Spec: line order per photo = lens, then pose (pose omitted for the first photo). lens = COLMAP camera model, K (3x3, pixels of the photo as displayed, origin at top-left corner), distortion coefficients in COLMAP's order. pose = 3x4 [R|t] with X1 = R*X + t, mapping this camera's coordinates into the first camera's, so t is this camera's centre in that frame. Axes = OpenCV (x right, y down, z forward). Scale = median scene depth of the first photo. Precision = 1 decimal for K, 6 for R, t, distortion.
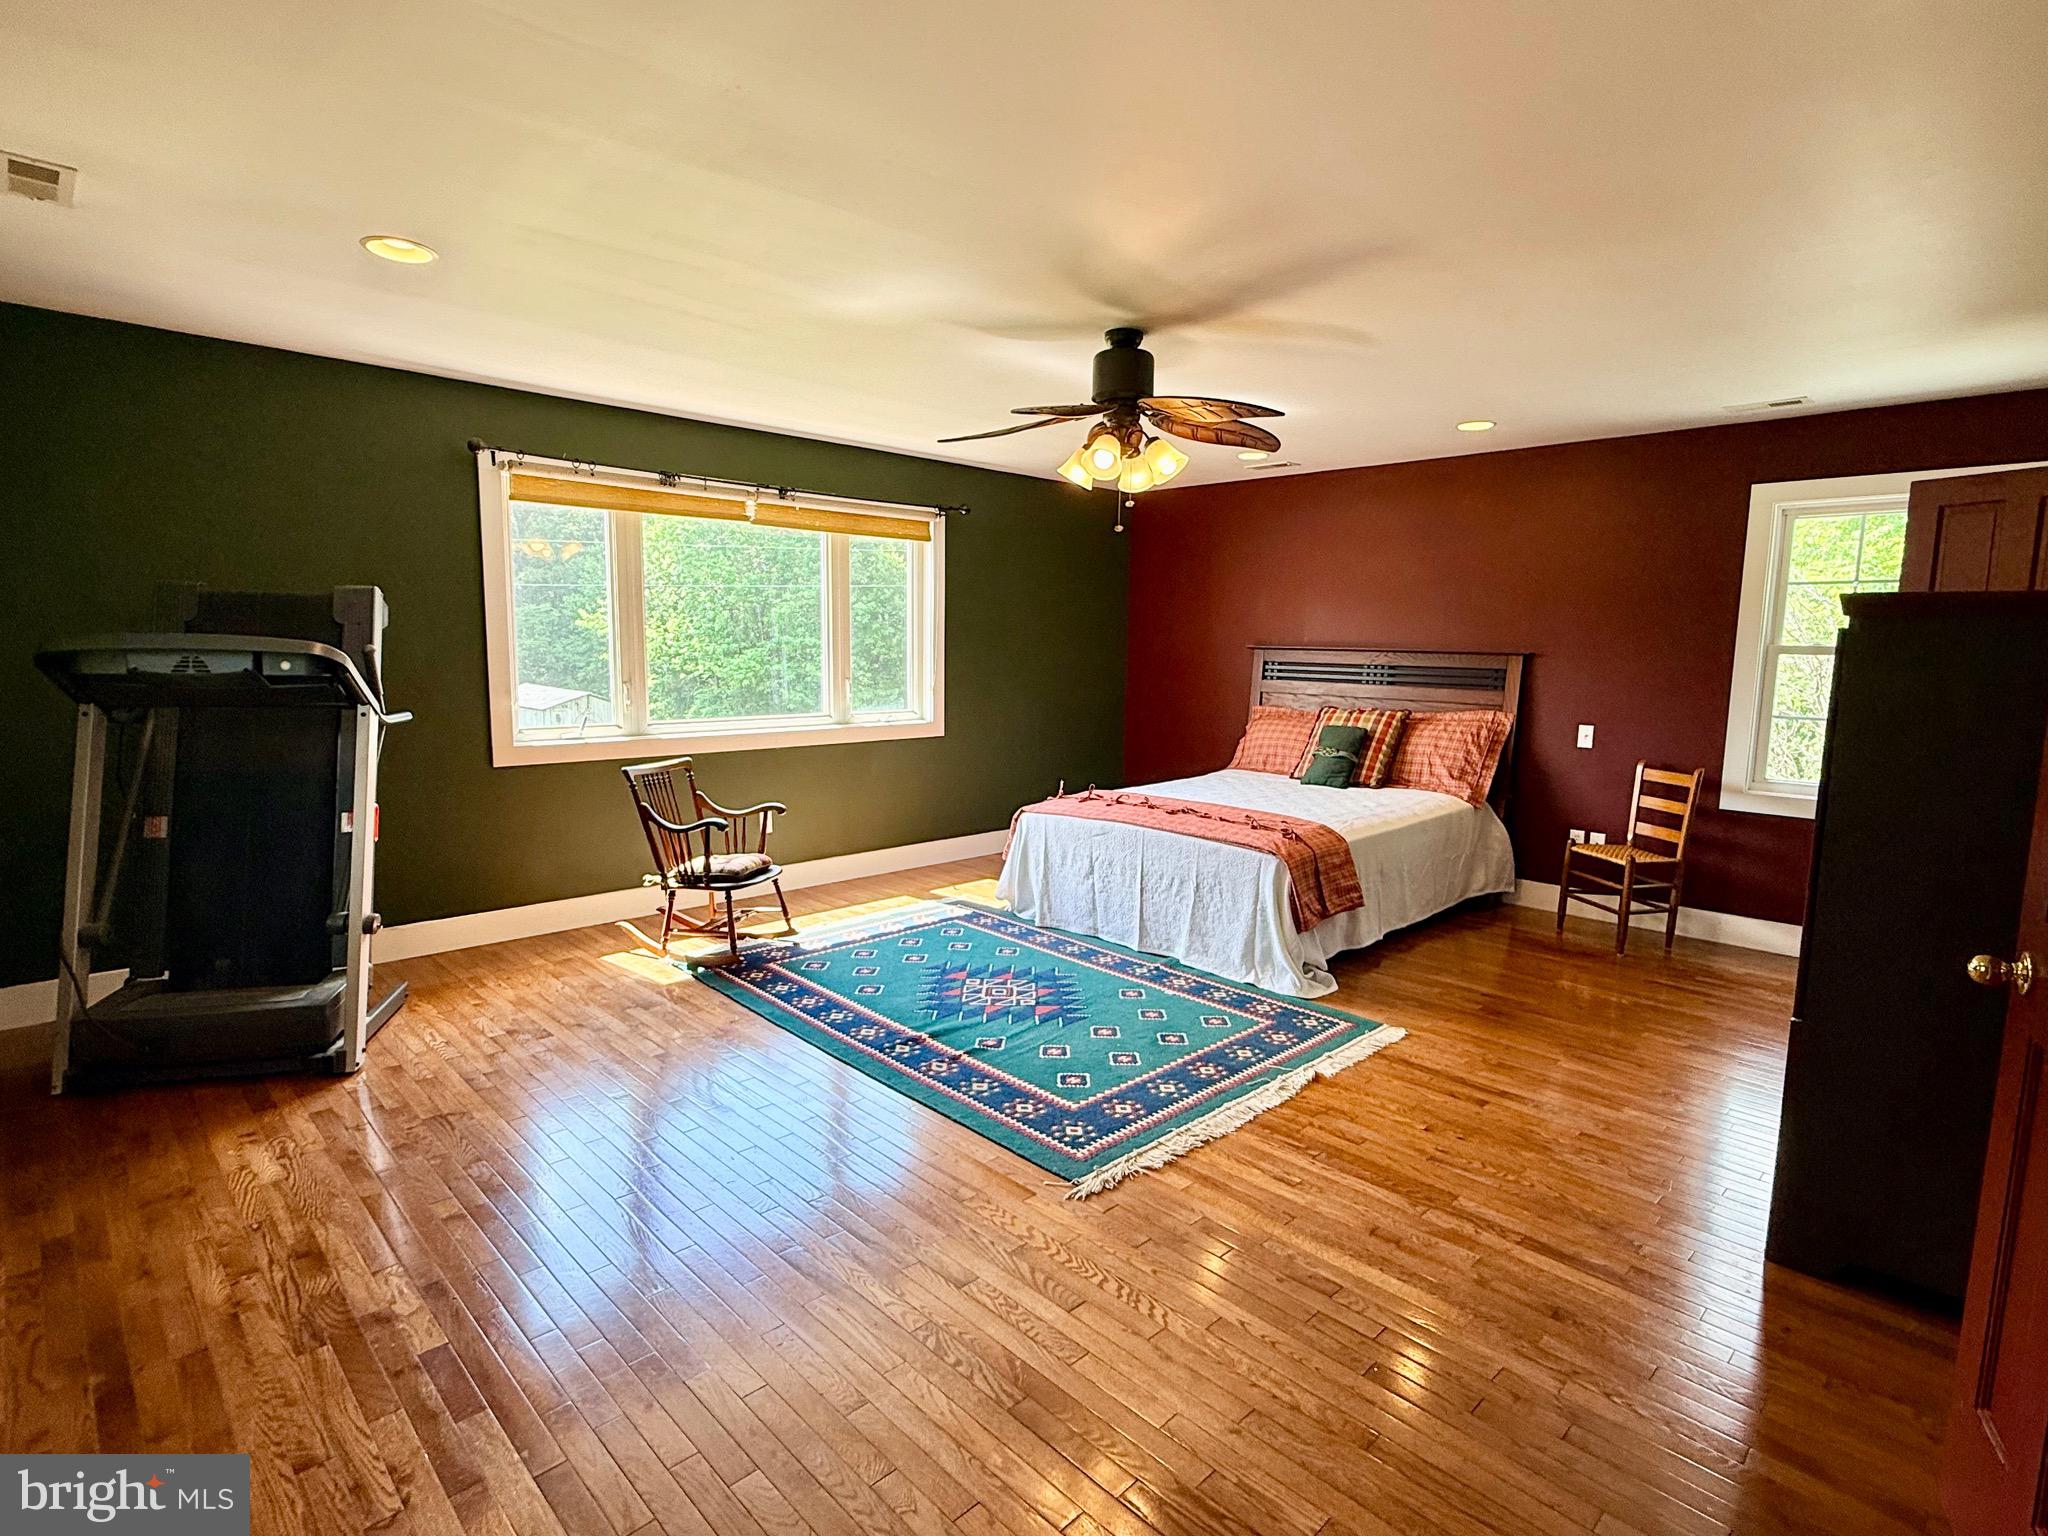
lens RADIAL K [[1030.9, 0, 1021.5], [0, 1030.9, 772.7], [0, 0, 1]] dist [-0.012769, -0.000604]
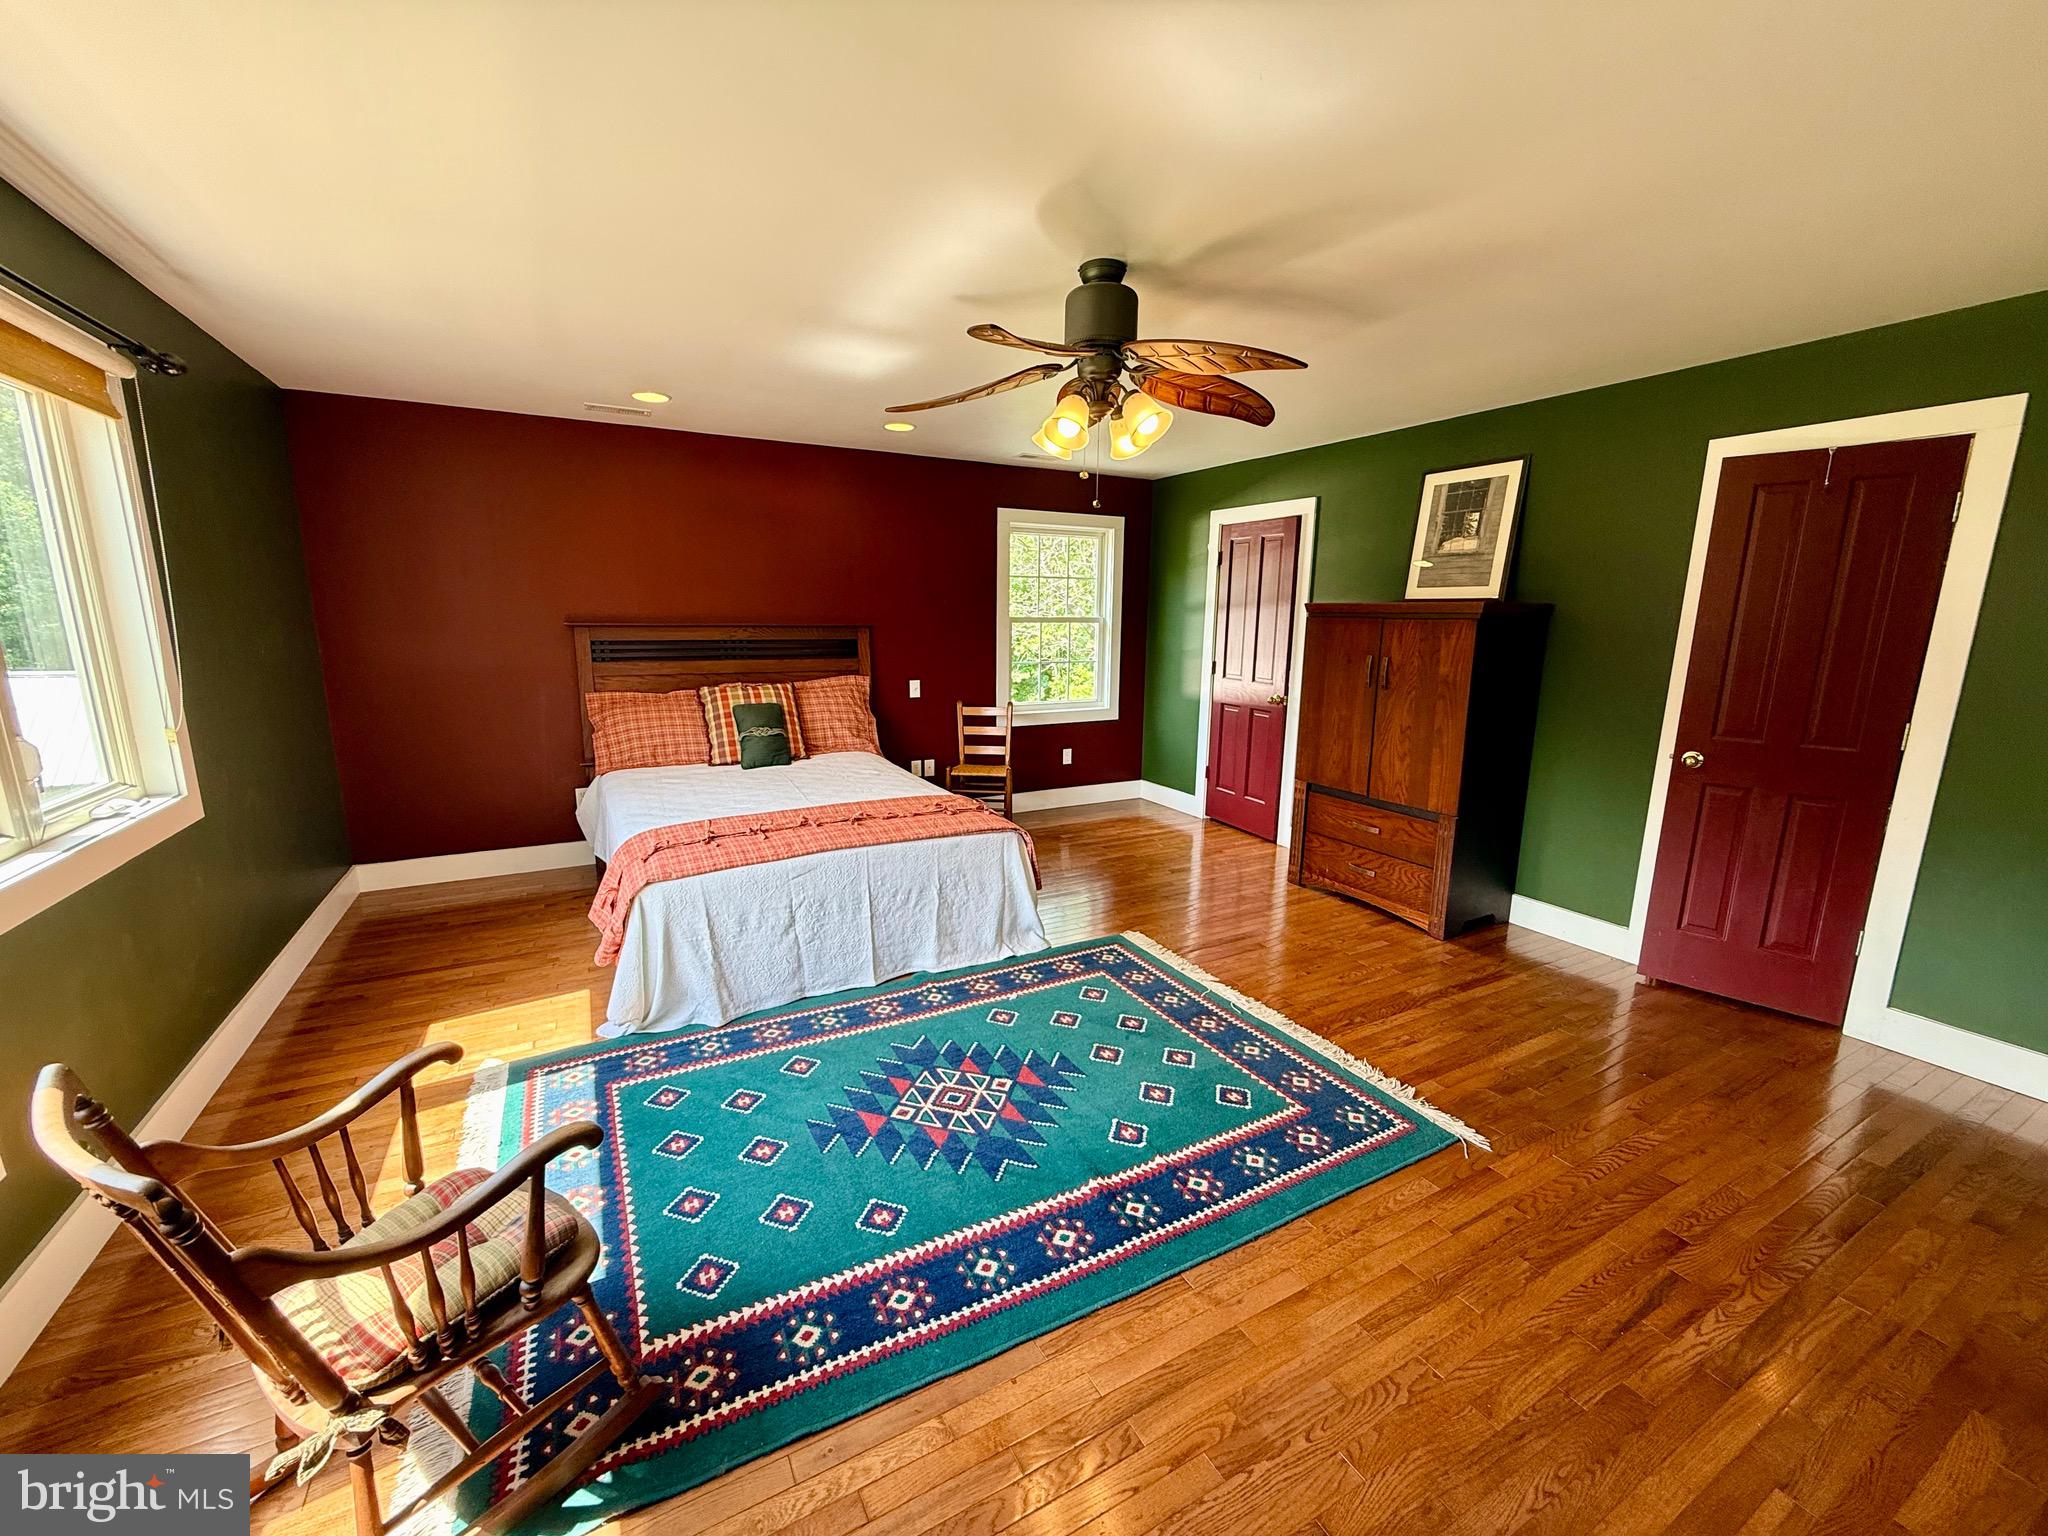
lens RADIAL K [[817.3, 0, 1020.1], [0, 817.3, 763.9], [0, 0, 1]] dist [-0.002126, 0.000183]
pose [[0.271989, -0.189473, 0.943463, -0.506532], [0.120979, 0.979378, 0.161809, -0.116010], [-0.954666, 0.070129, 0.289302, 0.724822]]
